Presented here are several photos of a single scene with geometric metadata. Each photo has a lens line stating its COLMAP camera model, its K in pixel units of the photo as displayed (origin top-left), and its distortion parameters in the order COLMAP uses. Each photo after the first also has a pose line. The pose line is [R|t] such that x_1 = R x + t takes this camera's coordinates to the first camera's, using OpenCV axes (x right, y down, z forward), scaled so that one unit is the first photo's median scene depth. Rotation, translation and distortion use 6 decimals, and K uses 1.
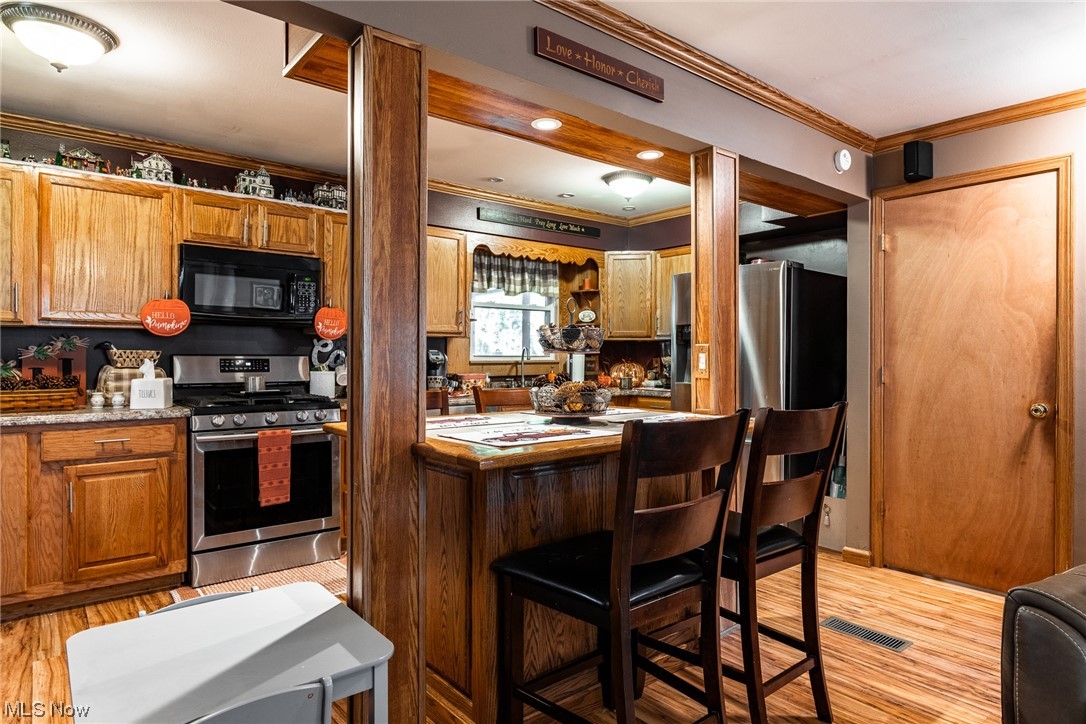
lens RADIAL K [[629.6, 0, 542.9], [0, 629.6, 359.6], [0, 0, 1]] dist [-0.004888, 0.001631]
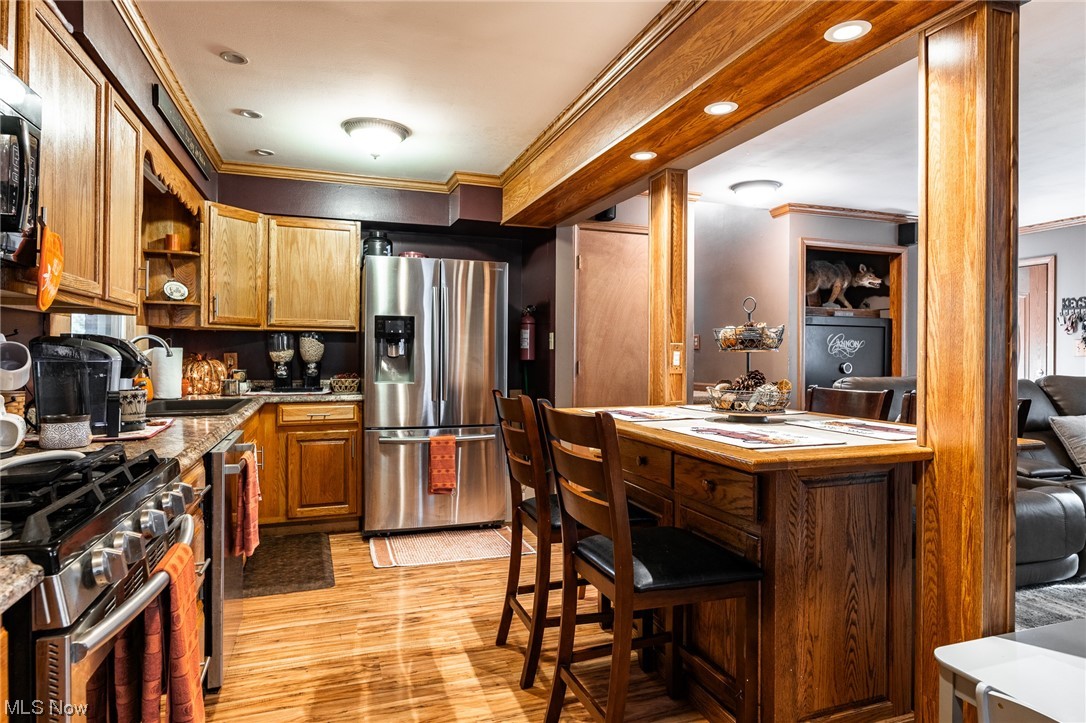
lens RADIAL K [[629.6, 0, 542.3], [0, 629.6, 359.2], [0, 0, 1]] dist [-0.004888, 0.001631]
pose [[0.337302, -0.009097, 0.941353, -0.631140], [-0.001385, 0.999947, 0.010160, -0.004998], [-0.941396, -0.004730, 0.337272, 0.604880]]
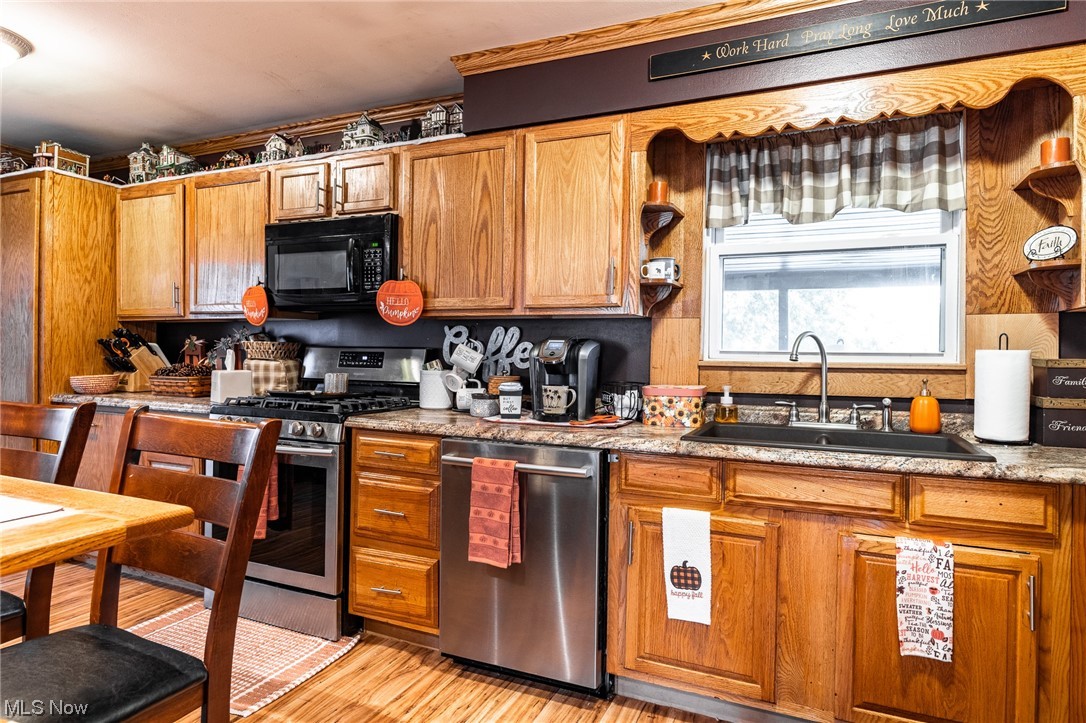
lens RADIAL K [[629.6, 0, 547.2], [0, 629.6, 352.3], [0, 0, 1]] dist [-0.004888, 0.001631]
pose [[0.452481, 0.002752, -0.891770, 0.373534], [-0.017033, 0.999839, -0.005557, 0.000014], [0.891612, 0.017704, 0.452455, 0.839677]]
